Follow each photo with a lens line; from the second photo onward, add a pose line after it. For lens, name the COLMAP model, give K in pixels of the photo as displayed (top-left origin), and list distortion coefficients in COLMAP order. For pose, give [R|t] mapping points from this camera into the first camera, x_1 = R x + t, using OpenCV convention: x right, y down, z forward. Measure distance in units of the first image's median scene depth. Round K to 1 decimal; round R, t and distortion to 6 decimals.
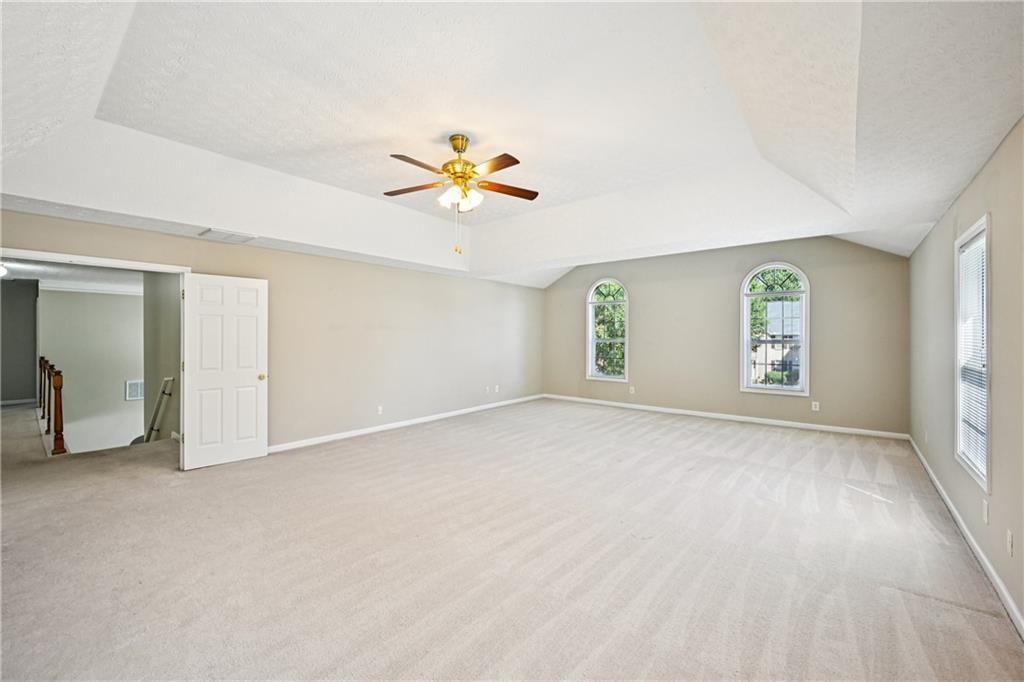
lens RADIAL K [[412.9, 0, 513.3], [0, 412.9, 330.9], [0, 0, 1]] dist [0.013529, -0.000164]
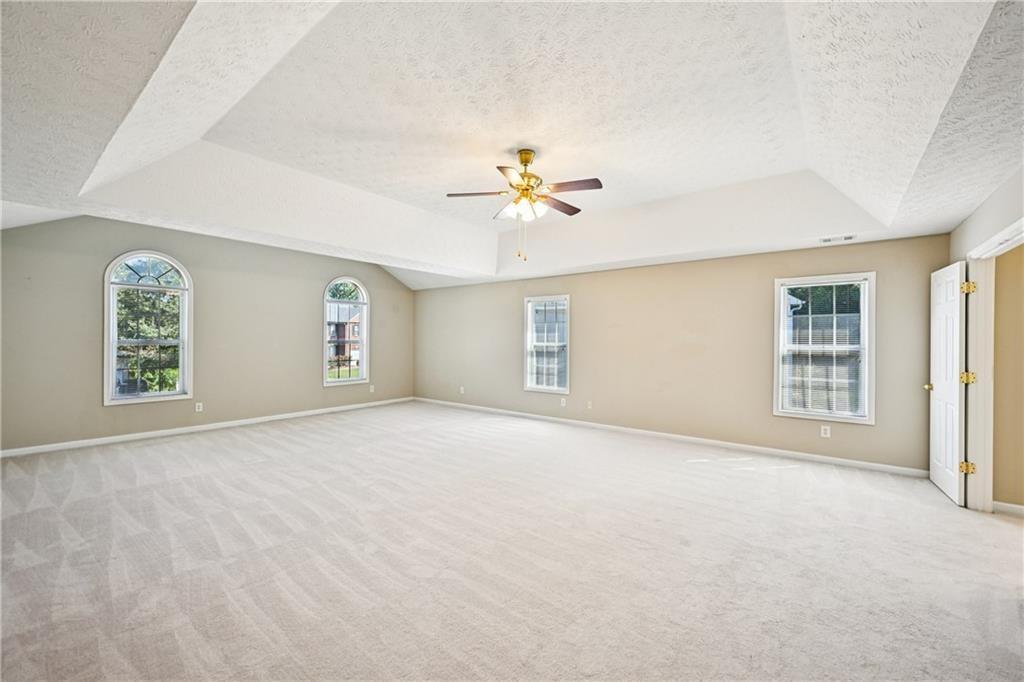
lens RADIAL K [[412.9, 0, 513.3], [0, 412.9, 330.9], [0, 0, 1]] dist [0.013529, -0.000164]
pose [[-0.020896, 0.007258, 0.999755, -0.863108], [-0.013674, 0.999878, -0.007545, 0.001769], [-0.999688, -0.013828, -0.020794, 0.759264]]
